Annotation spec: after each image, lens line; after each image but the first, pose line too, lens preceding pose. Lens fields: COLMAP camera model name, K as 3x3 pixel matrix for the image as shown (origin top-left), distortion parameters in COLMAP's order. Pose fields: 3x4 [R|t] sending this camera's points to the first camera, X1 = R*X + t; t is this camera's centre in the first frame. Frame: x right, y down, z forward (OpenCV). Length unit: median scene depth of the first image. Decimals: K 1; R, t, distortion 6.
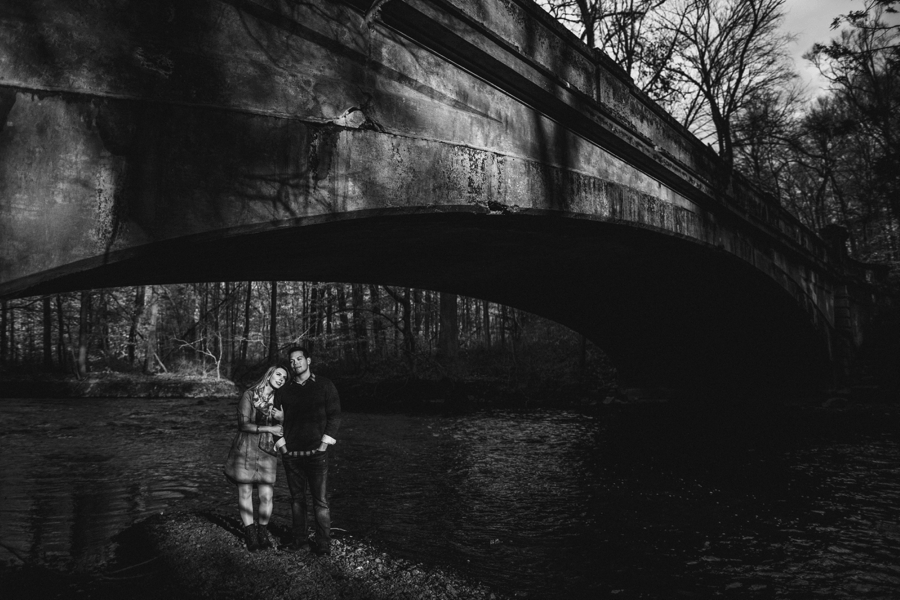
lens RADIAL K [[644.1, 0, 450.8], [0, 644.1, 329.2], [0, 0, 1]] dist [-0.044837, 0.036905]
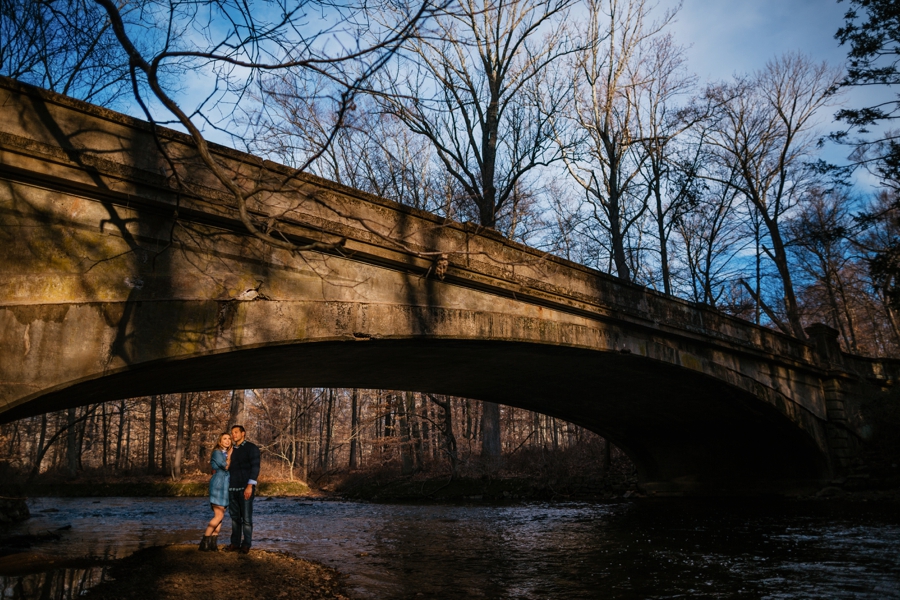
lens RADIAL K [[644.1, 0, 450.8], [0, 644.1, 329.2], [0, 0, 1]] dist [-0.044837, 0.036905]
pose [[0.988747, -0.037558, -0.144808, 0.490066], [0.012933, 0.985809, -0.167373, 0.062313], [0.149039, 0.163617, 0.975201, -0.504979]]
